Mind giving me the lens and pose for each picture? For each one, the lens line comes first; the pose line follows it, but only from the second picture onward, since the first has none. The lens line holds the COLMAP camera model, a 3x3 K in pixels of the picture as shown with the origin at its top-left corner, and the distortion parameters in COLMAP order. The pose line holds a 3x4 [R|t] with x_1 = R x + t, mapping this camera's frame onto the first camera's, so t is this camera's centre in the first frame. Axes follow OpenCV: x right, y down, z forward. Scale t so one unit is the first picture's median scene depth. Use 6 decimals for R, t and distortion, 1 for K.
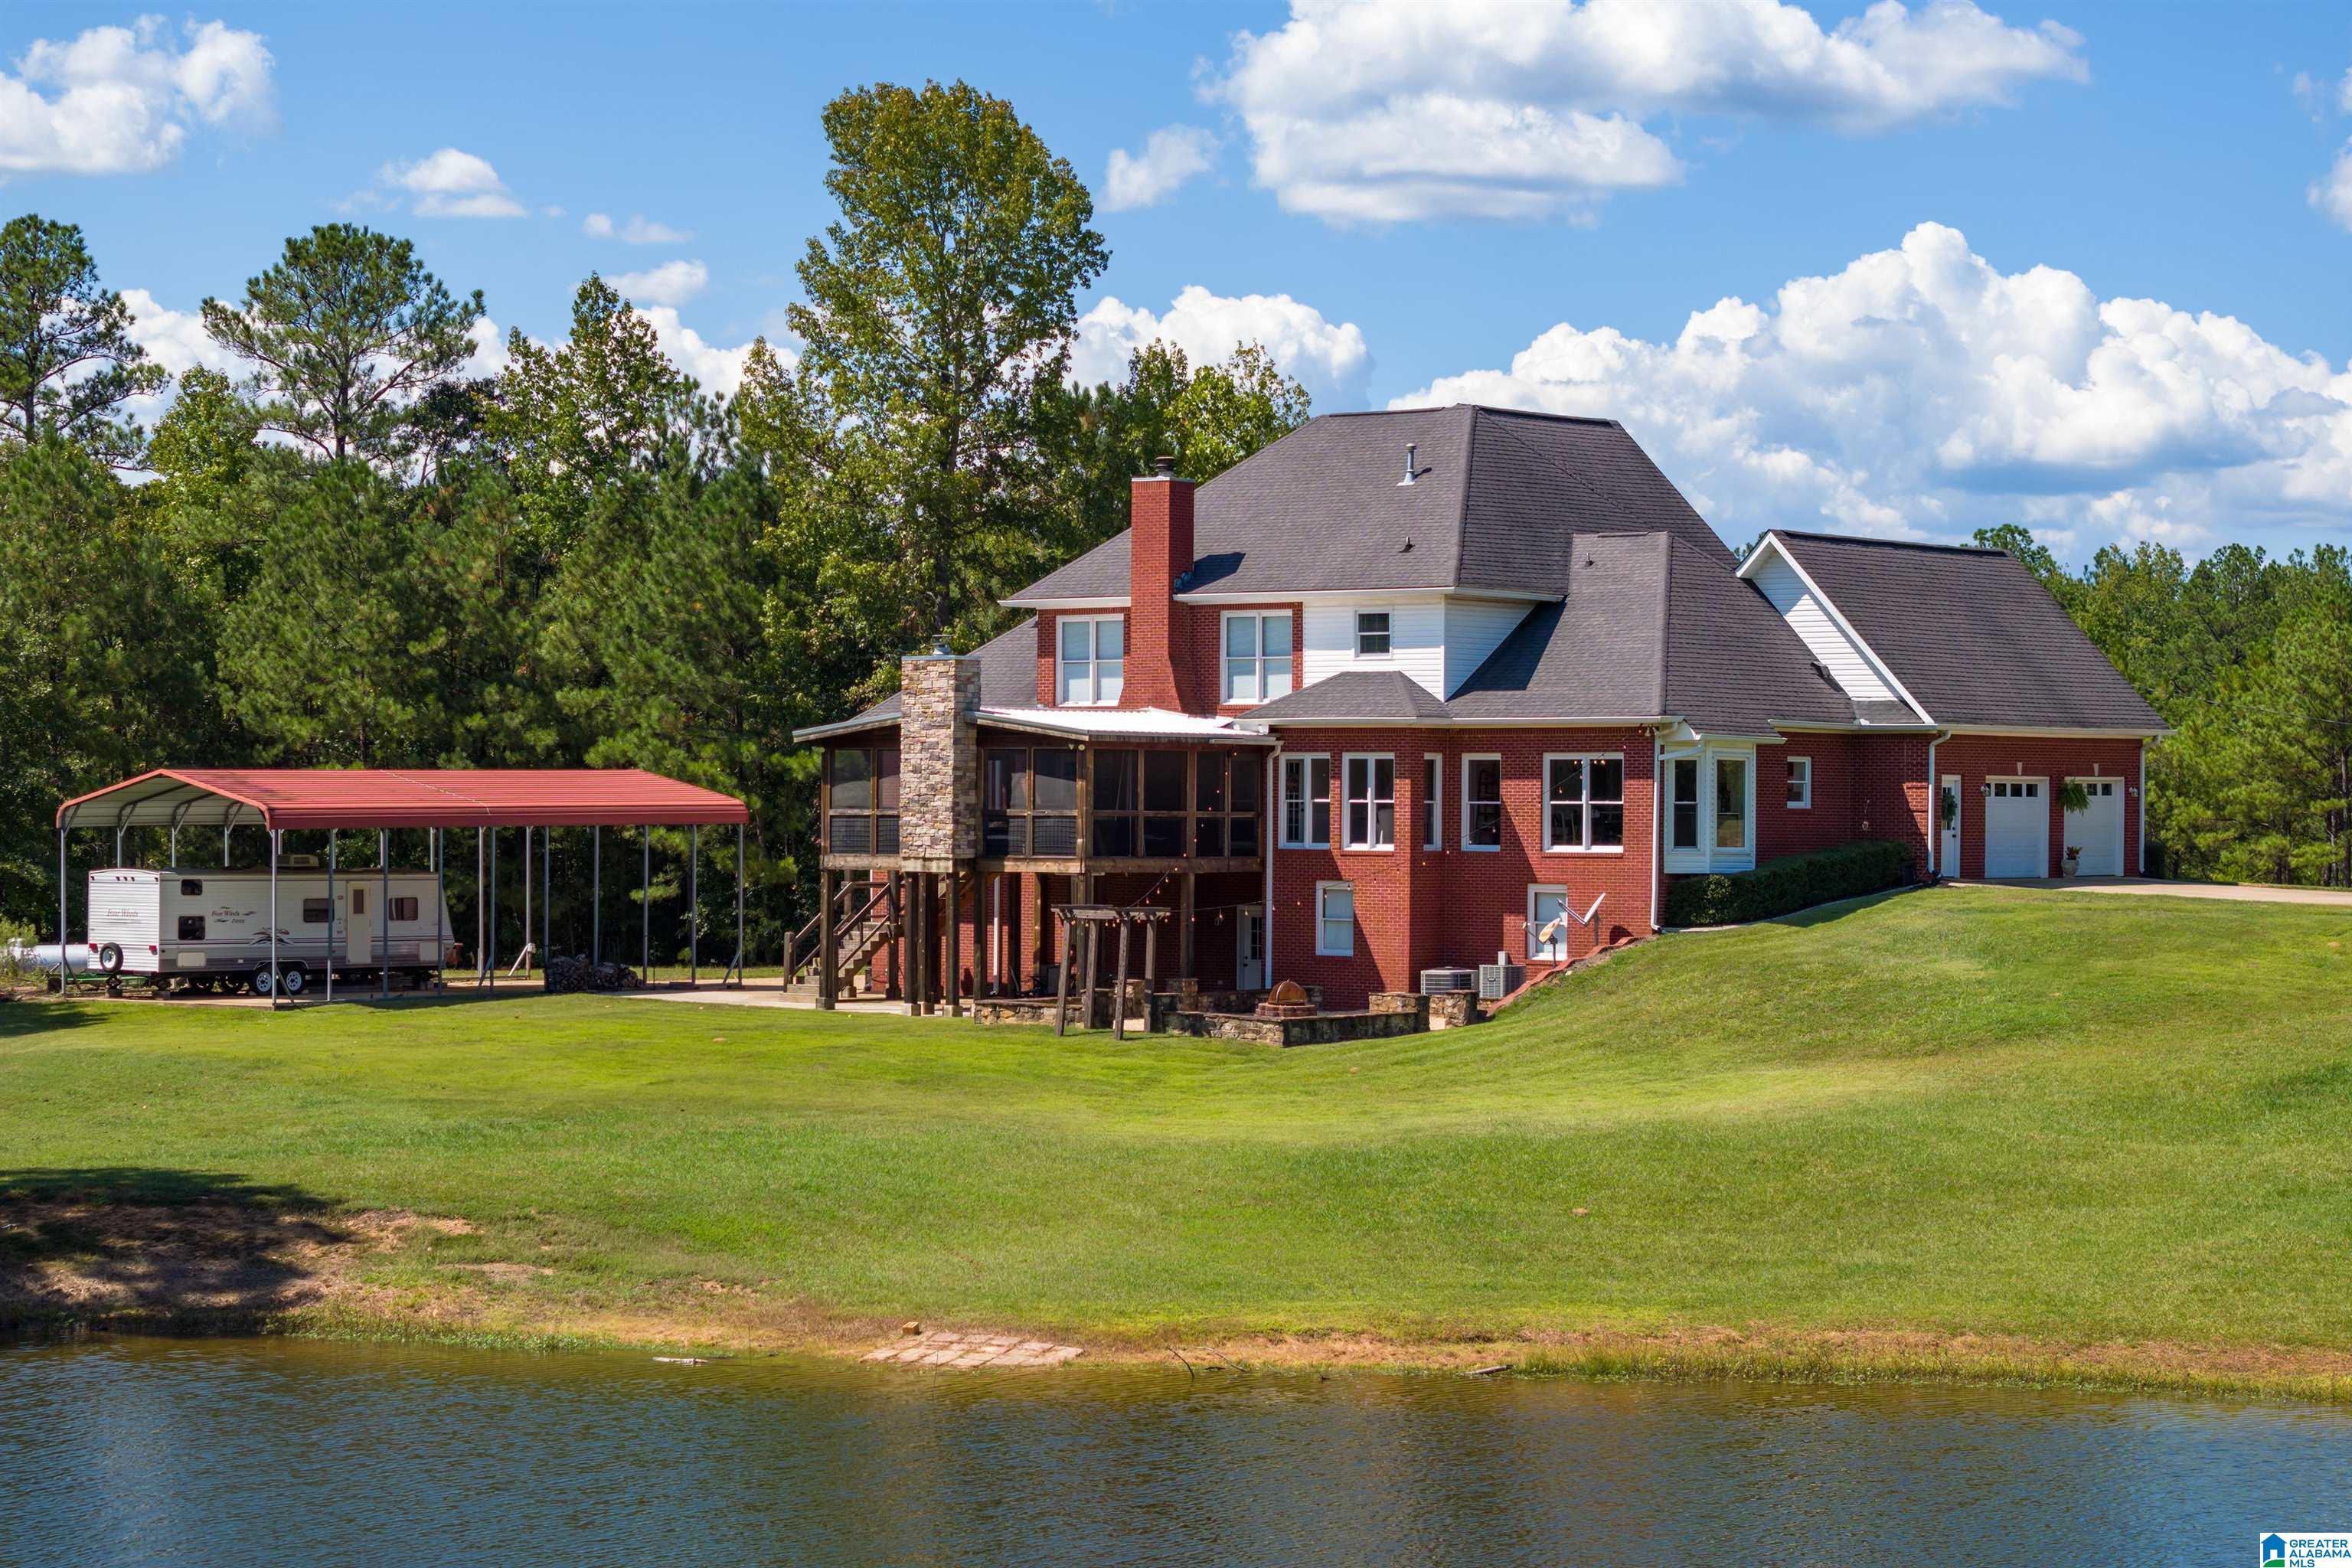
lens RADIAL K [[4698.0, 0, 1176.0], [0, 4698.0, 784.0], [0, 0, 1]] dist [-0.174614, 2.165755]
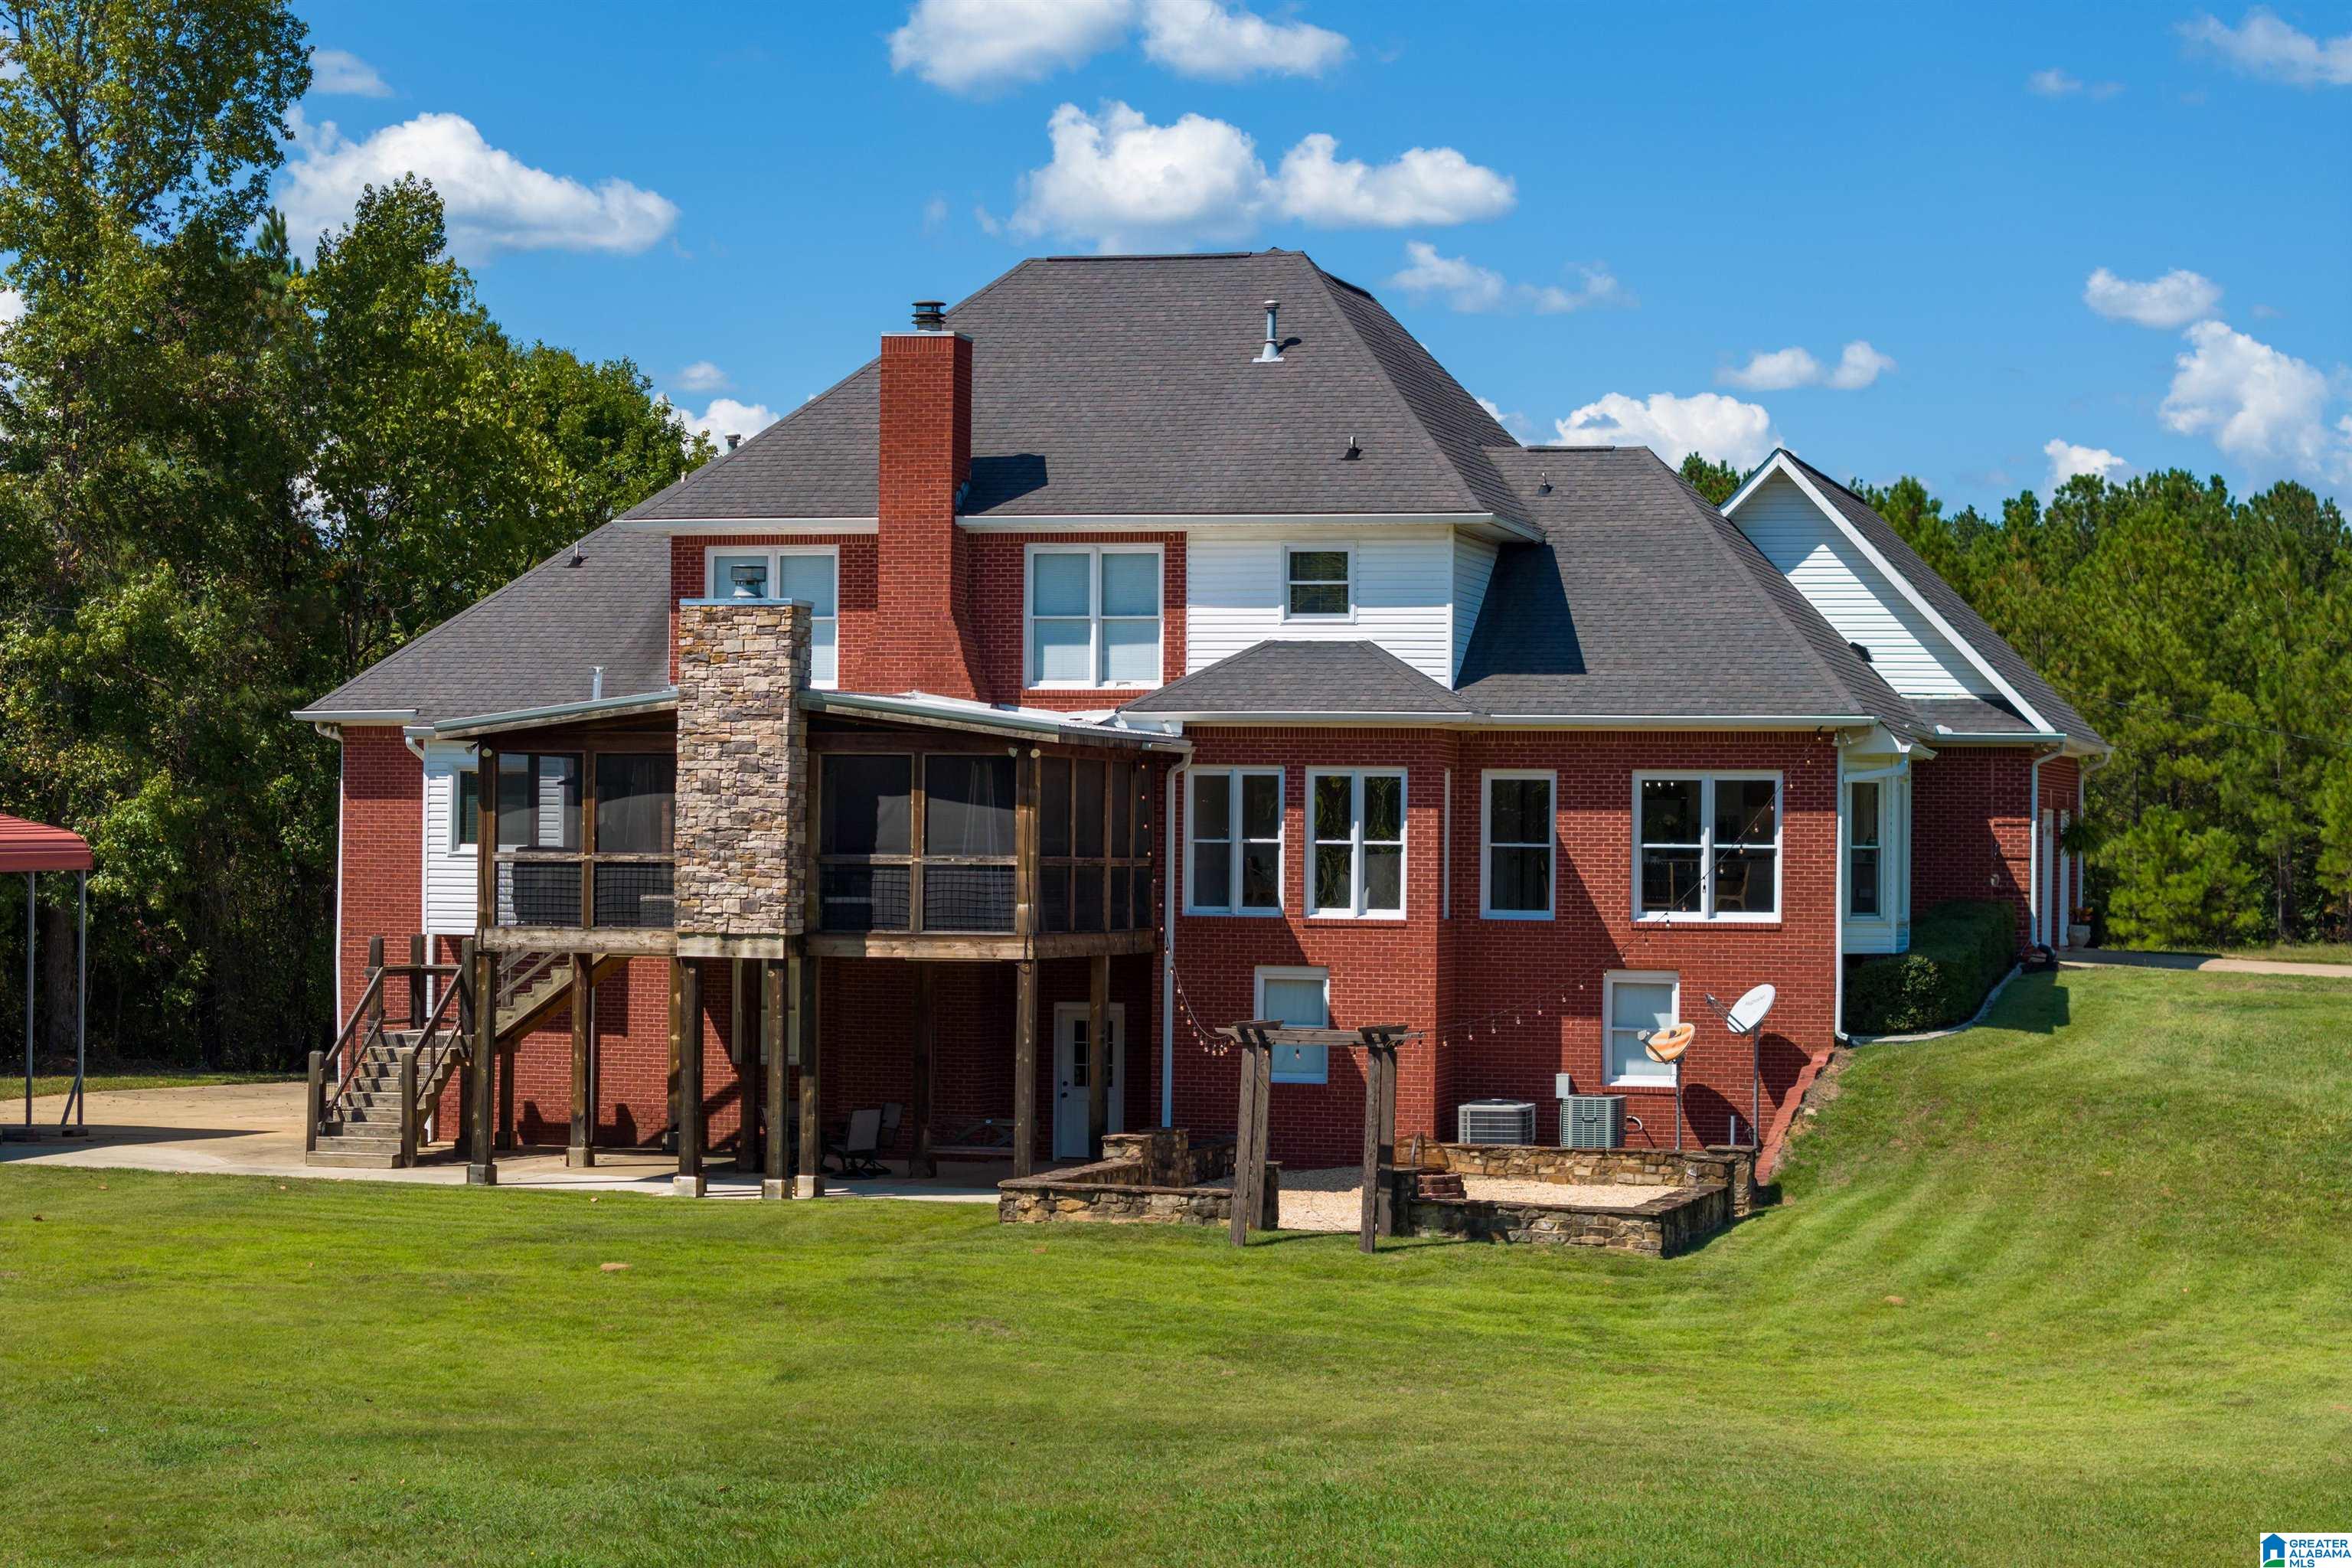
lens RADIAL K [[4698.0, 0, 1176.0], [0, 4698.0, 784.0], [0, 0, 1]] dist [-0.174614, 2.165755]
pose [[0.908566, 0.008654, 0.417651, -0.249459], [-0.006850, 0.999960, -0.005818, -0.000414], [-0.417684, 0.002425, 0.908589, 0.425454]]
